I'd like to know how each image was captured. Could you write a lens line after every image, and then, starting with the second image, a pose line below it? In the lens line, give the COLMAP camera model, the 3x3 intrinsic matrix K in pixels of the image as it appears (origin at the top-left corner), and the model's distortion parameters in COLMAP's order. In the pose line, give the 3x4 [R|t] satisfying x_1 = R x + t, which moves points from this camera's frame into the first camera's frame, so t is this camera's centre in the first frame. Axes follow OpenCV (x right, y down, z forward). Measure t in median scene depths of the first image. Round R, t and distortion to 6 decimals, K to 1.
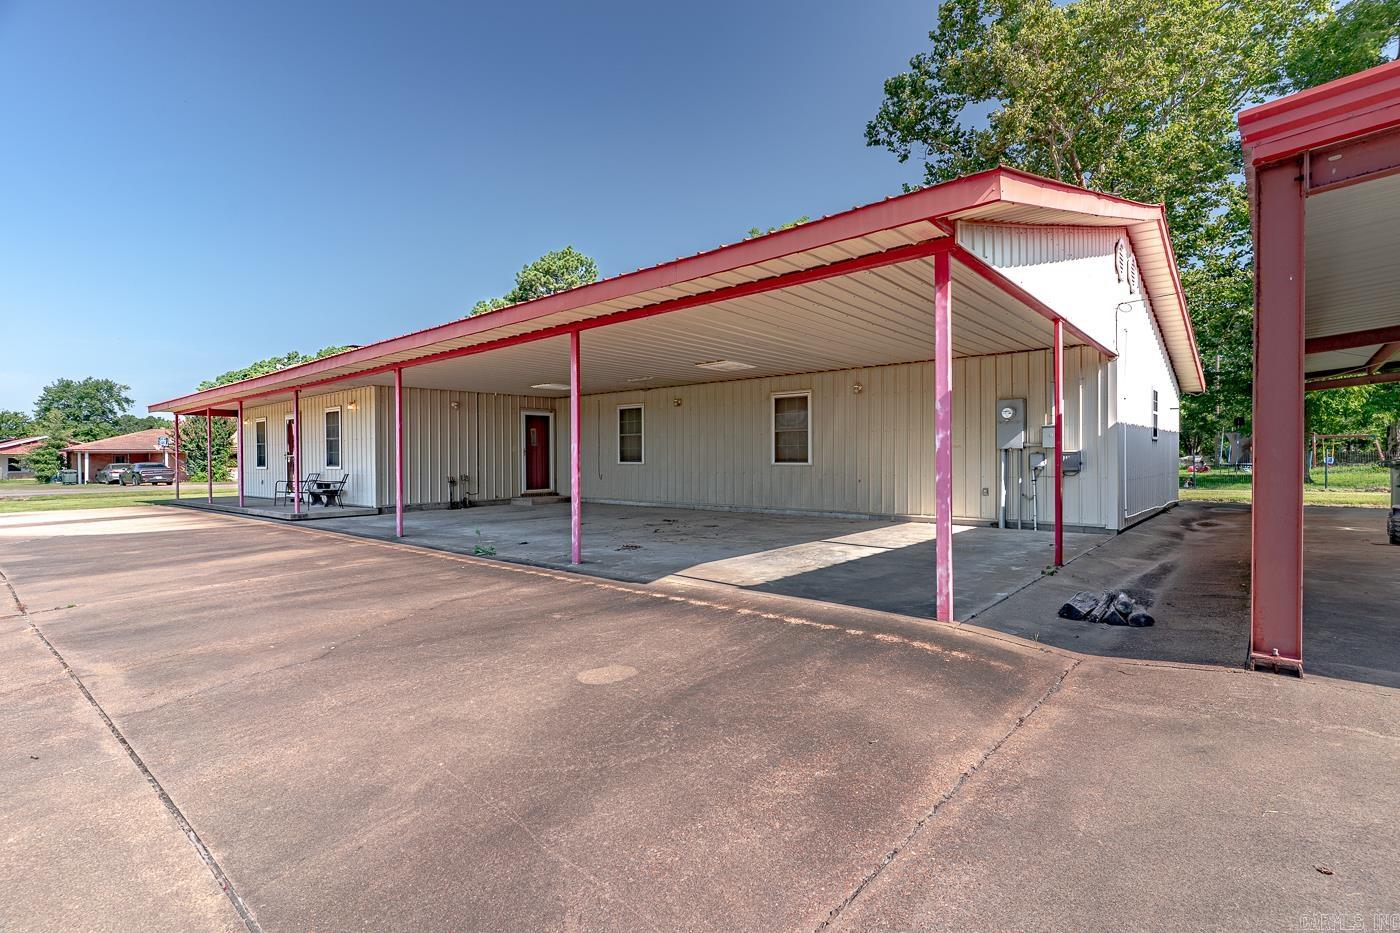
lens RADIAL K [[670.9, 0, 699.1], [0, 670.9, 465.2], [0, 0, 1]] dist [-0.001184, 0.000942]
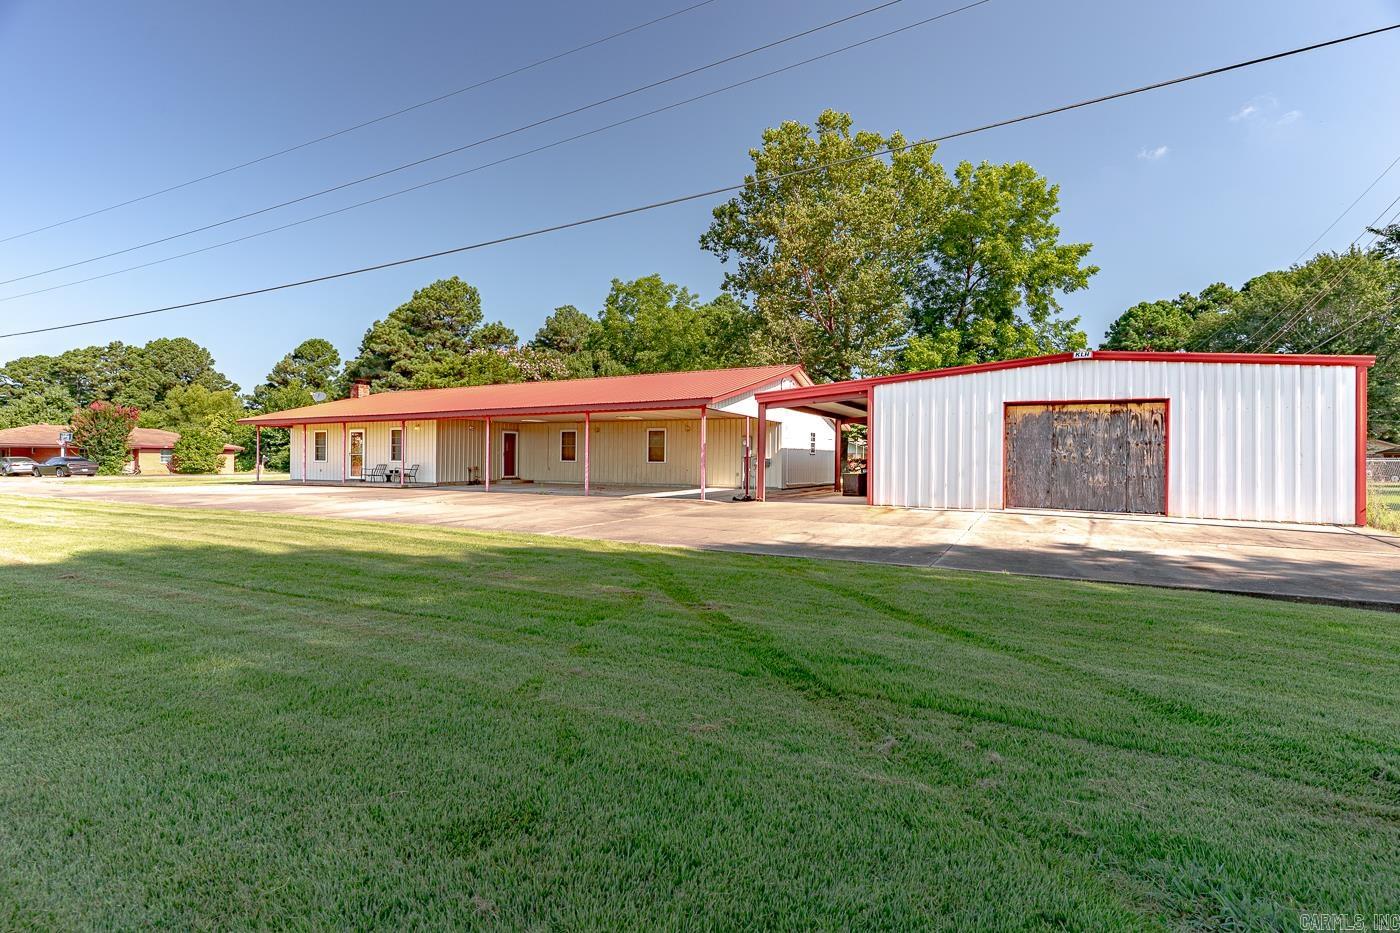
lens RADIAL K [[670.9, 0, 704.3], [0, 670.9, 464.7], [0, 0, 1]] dist [-0.001184, 0.000942]
pose [[0.971064, 0.012988, 0.238468, -0.176251], [-0.011761, 0.999909, -0.006566, 0.014064], [-0.238531, 0.003572, 0.971128, -0.872642]]
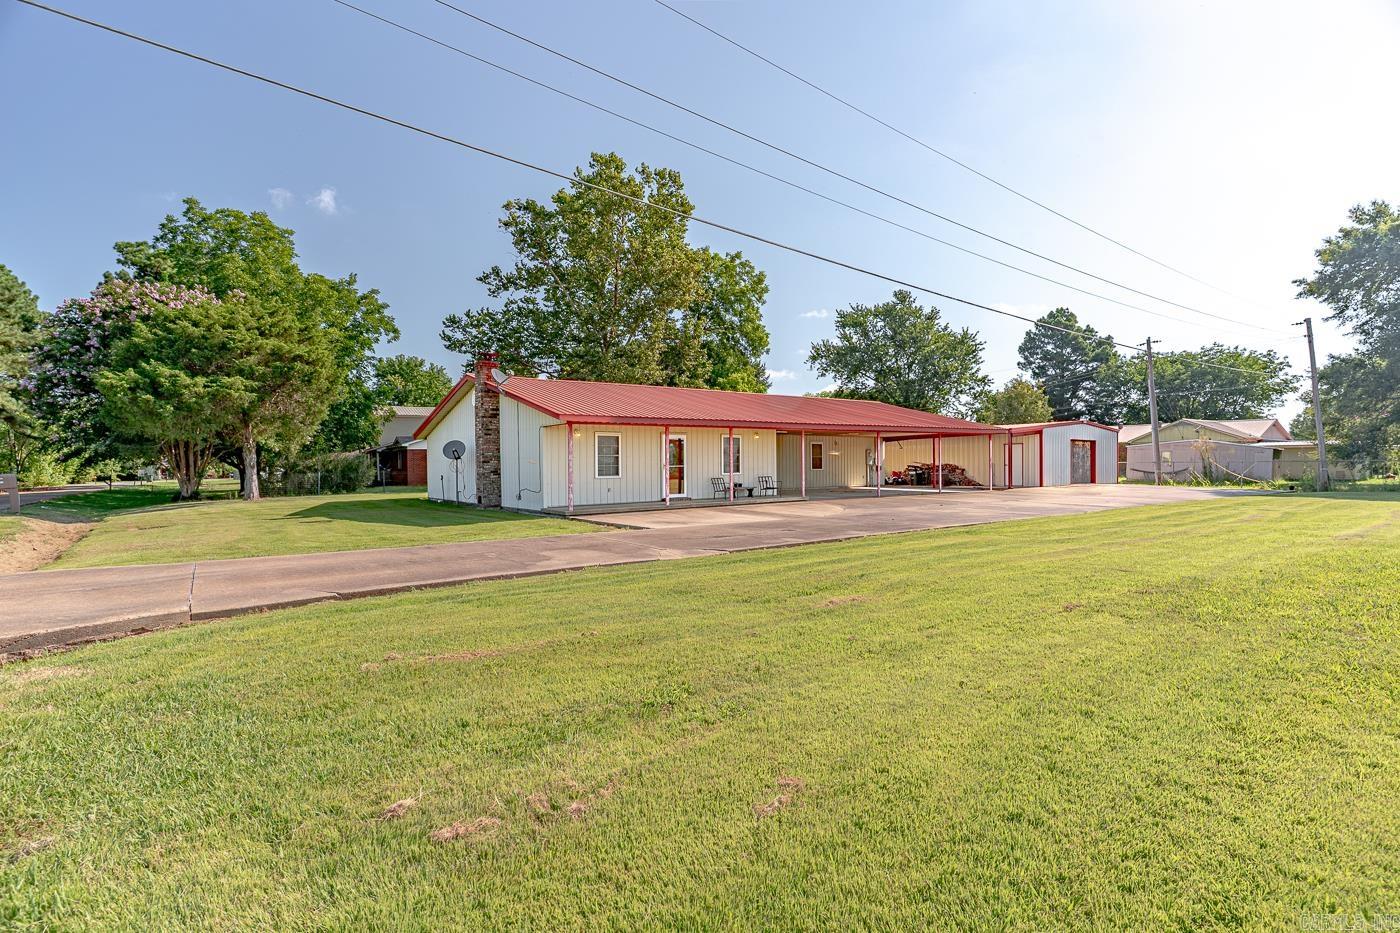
lens RADIAL K [[670.9, 0, 697.5], [0, 670.9, 486.6], [0, 0, 1]] dist [-0.001184, 0.000942]
pose [[0.208973, -0.025080, 0.977600, -2.009547], [0.020883, 0.999558, 0.021179, -0.001137], [-0.977698, 0.015989, 0.209404, 0.732165]]
